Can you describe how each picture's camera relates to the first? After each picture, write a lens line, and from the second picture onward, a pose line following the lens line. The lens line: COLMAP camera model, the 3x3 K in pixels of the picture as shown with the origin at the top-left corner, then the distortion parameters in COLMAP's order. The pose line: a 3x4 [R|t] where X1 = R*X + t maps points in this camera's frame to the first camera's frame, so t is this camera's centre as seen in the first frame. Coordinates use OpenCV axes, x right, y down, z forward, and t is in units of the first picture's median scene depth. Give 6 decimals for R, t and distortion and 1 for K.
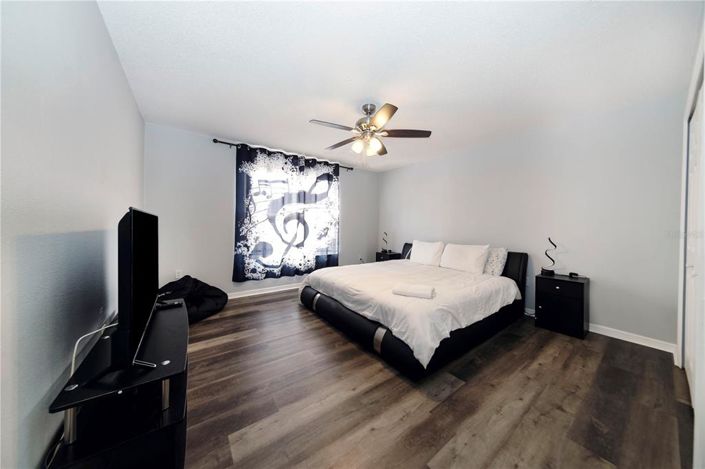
lens RADIAL K [[226.6, 0, 347.0], [0, 226.6, 227.1], [0, 0, 1]] dist [0.005835, 0.000038]
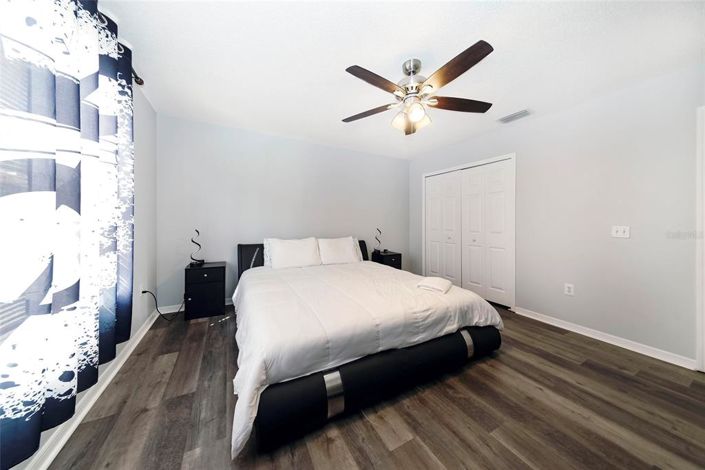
lens RADIAL K [[232.9, 0, 352.5], [0, 232.9, 235.0], [0, 0, 1]] dist [0.001525, 0.000110]
pose [[0.140733, -0.074047, 0.987275, -0.688059], [0.012150, 0.997253, 0.073063, -0.010006], [-0.989973, 0.001713, 0.141247, 1.128573]]
